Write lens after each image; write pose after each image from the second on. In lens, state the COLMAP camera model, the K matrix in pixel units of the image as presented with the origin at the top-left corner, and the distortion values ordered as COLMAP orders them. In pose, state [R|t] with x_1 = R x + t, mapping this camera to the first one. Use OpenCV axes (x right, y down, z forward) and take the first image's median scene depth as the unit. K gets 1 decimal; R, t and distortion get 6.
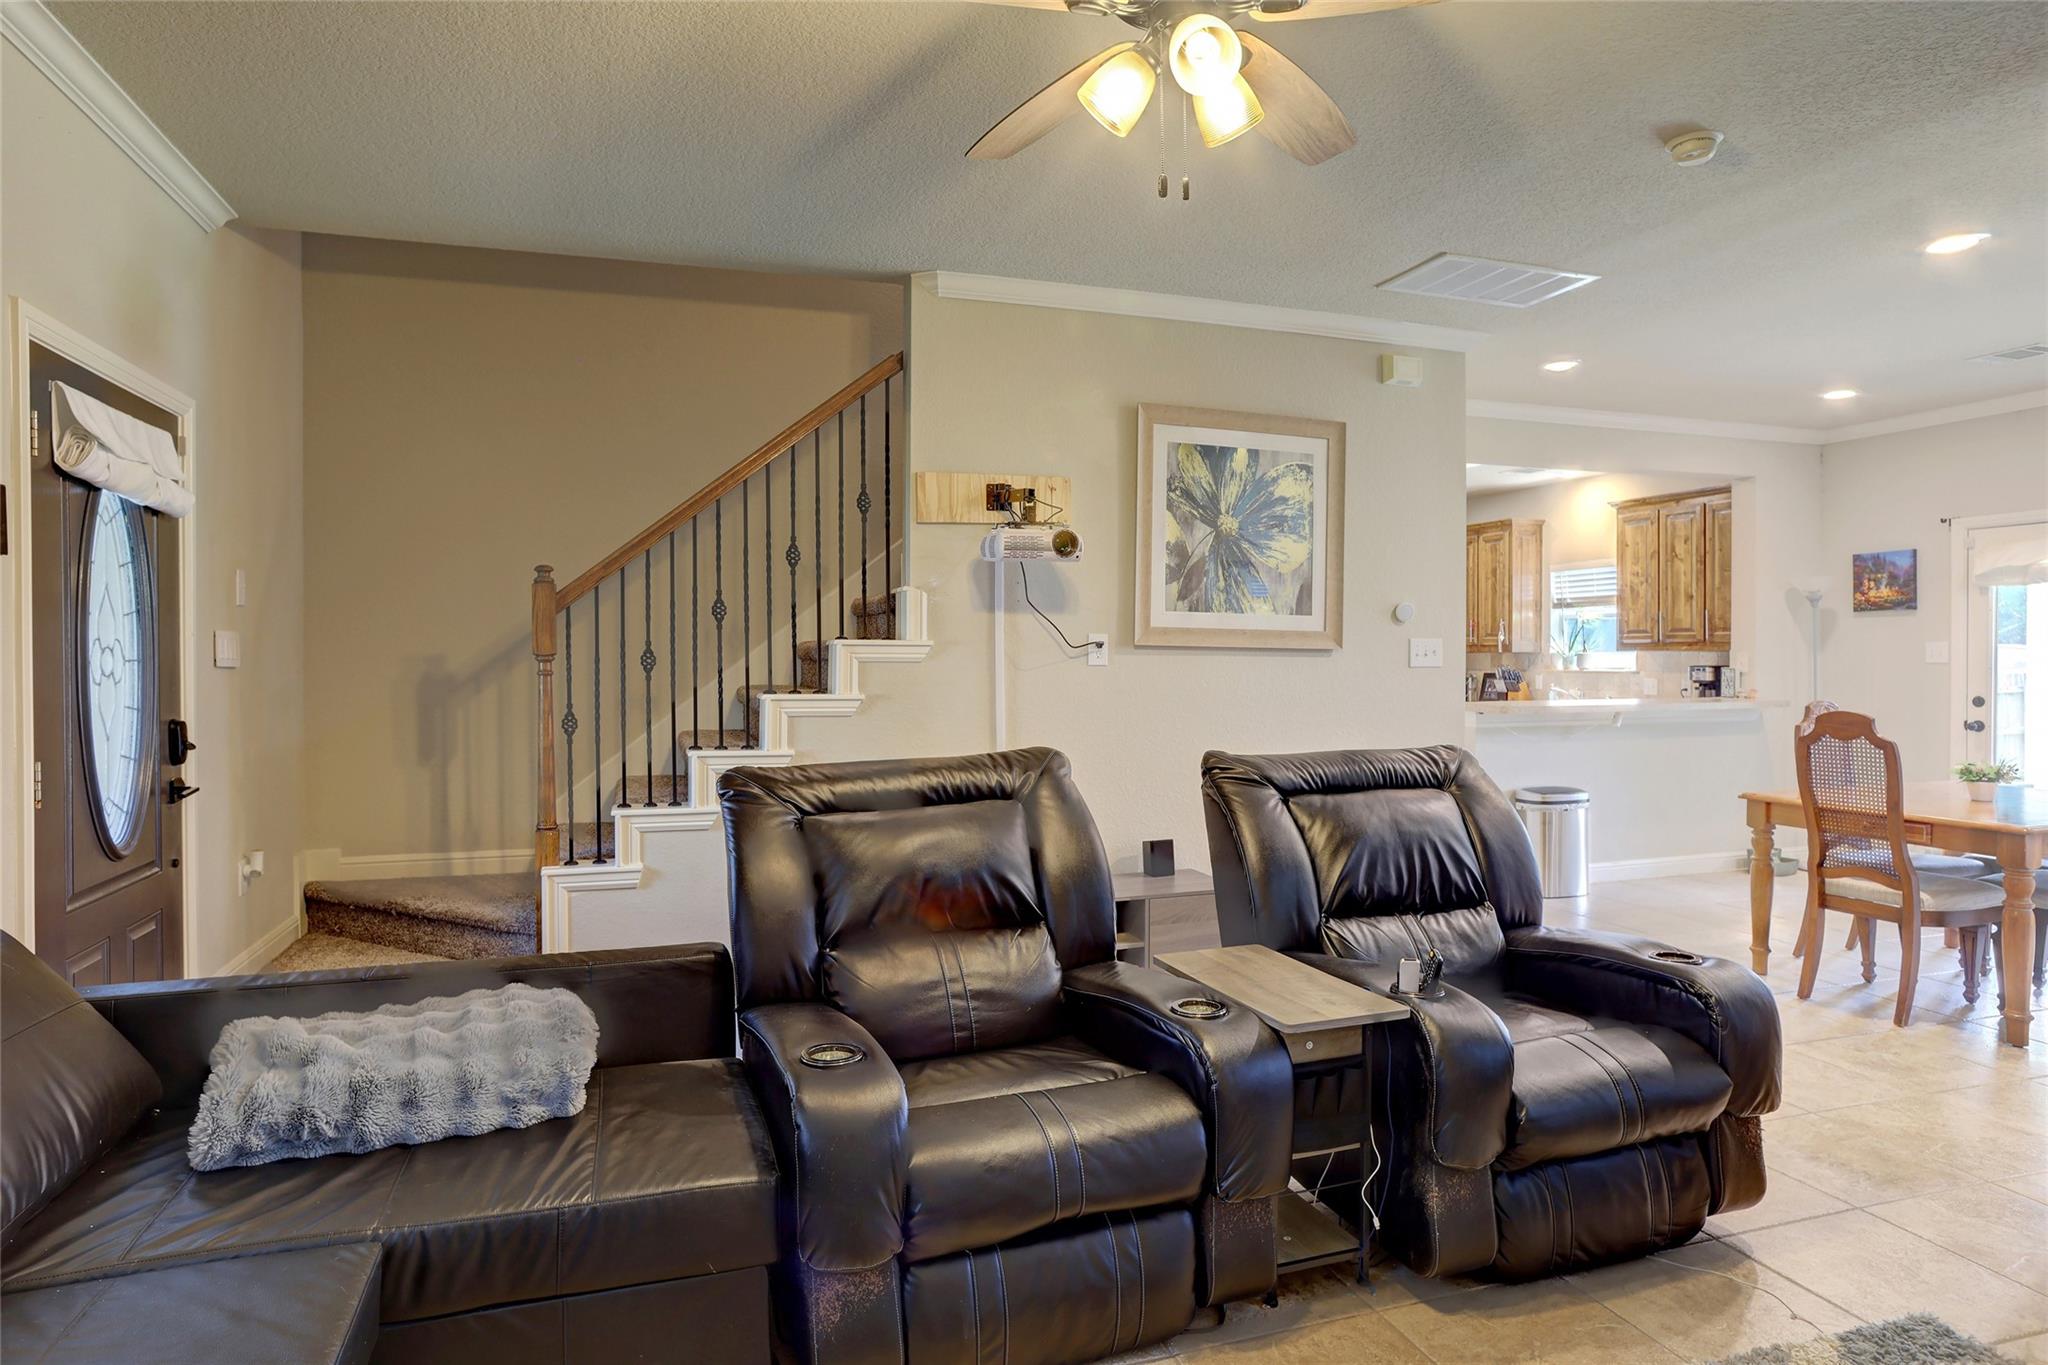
lens RADIAL K [[1170.3, 0, 1044.5], [0, 1170.3, 679.0], [0, 0, 1]] dist [-0.004800, -0.000369]
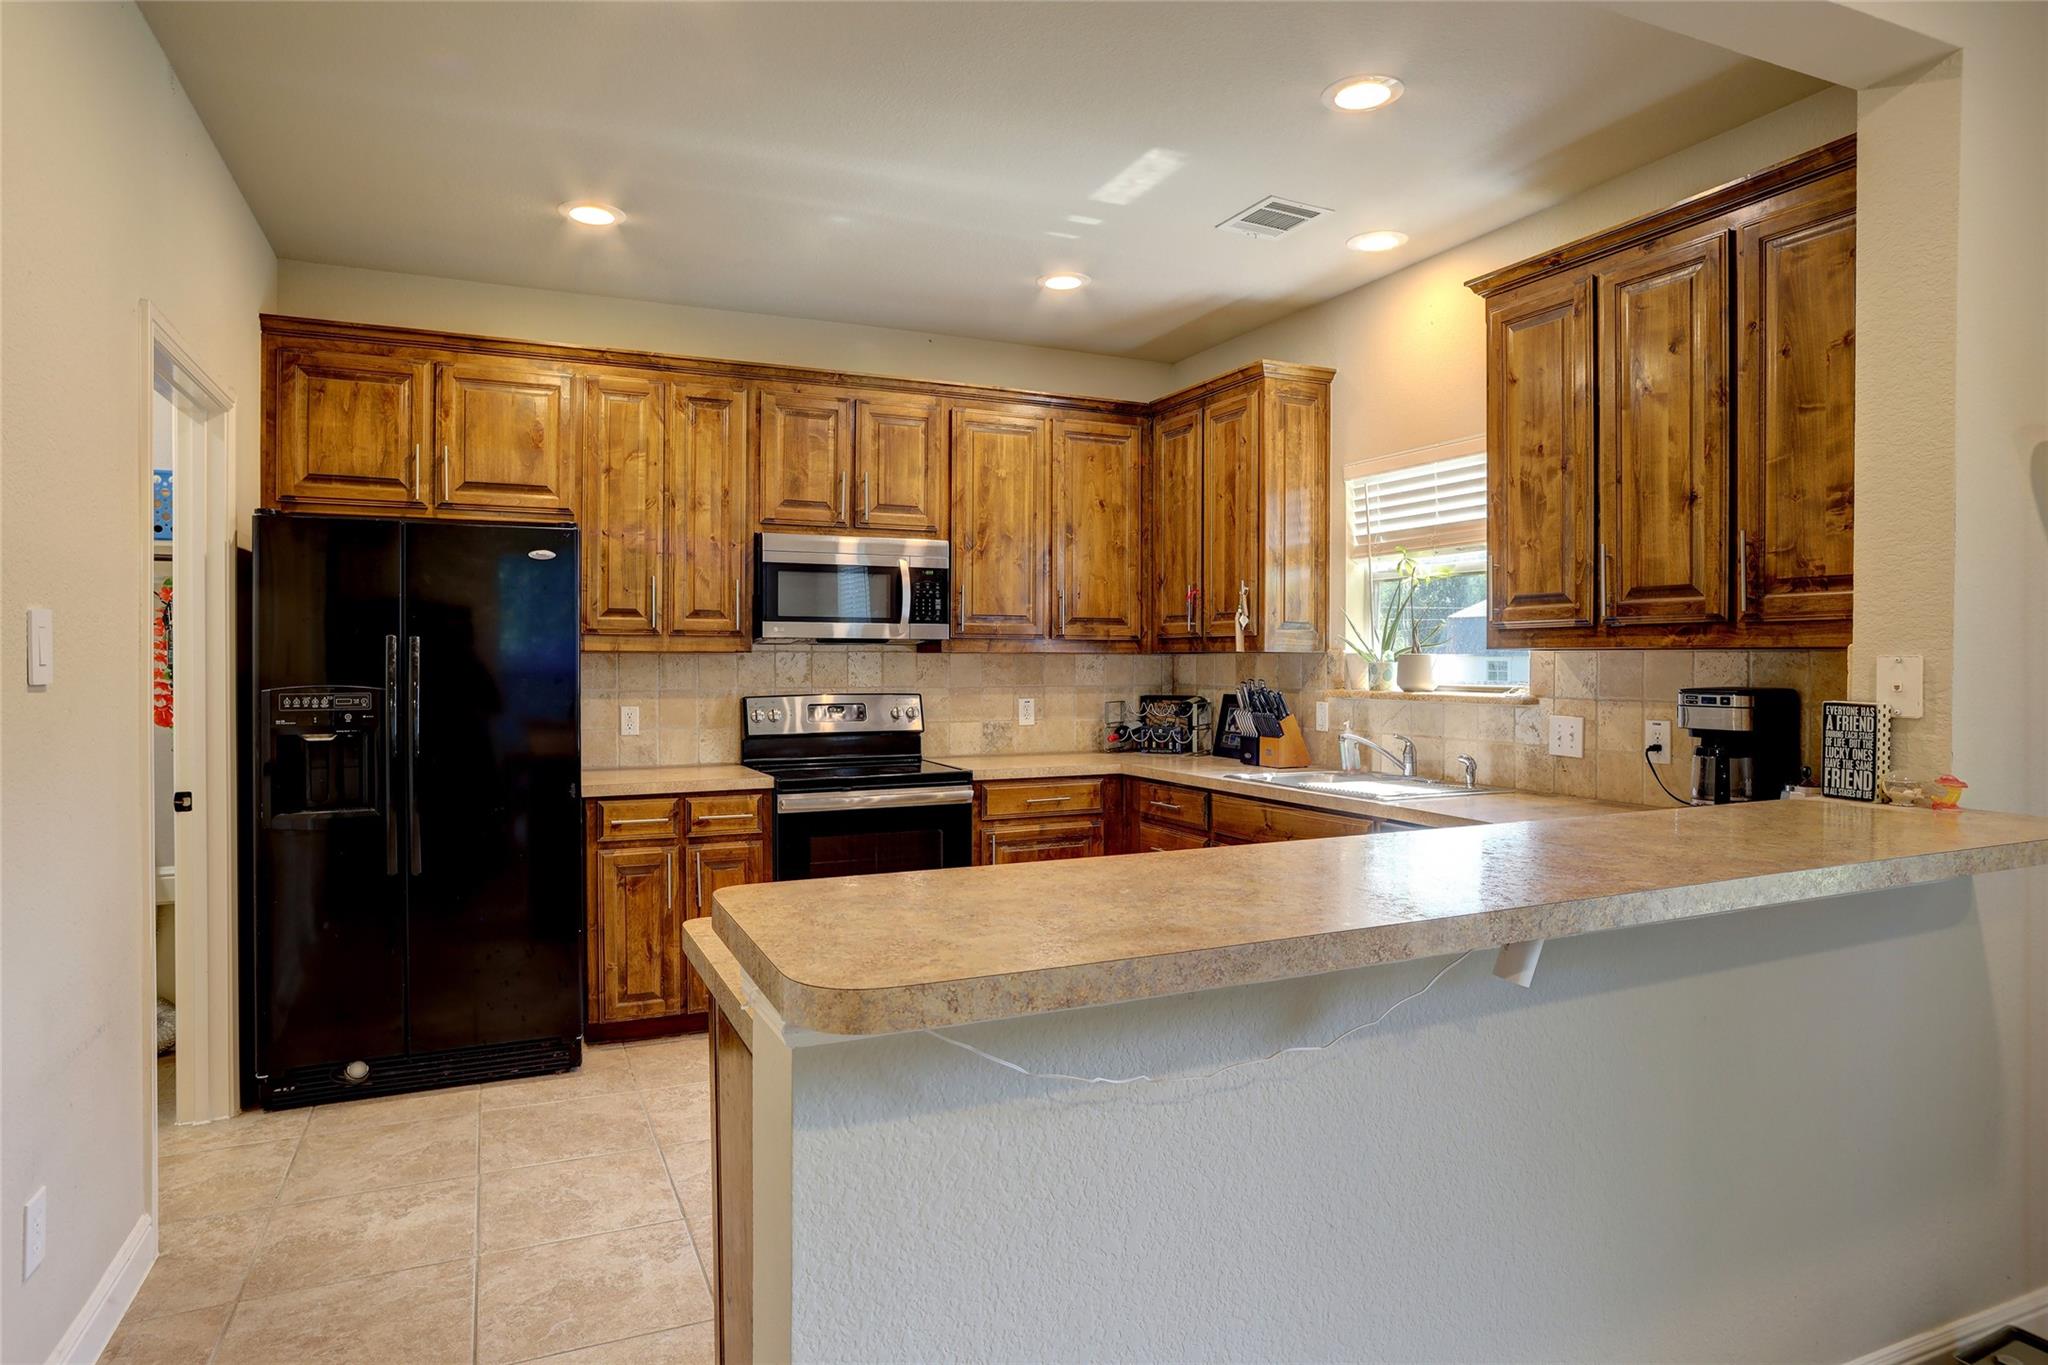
lens RADIAL K [[1170.3, 0, 1007.9], [0, 1170.3, 673.5], [0, 0, 1]] dist [-0.004800, -0.000369]
pose [[0.996905, 0.002748, 0.078570, 0.283647], [-0.002194, 0.999972, -0.007127, -0.011935], [-0.078588, 0.006933, 0.996883, 0.591397]]
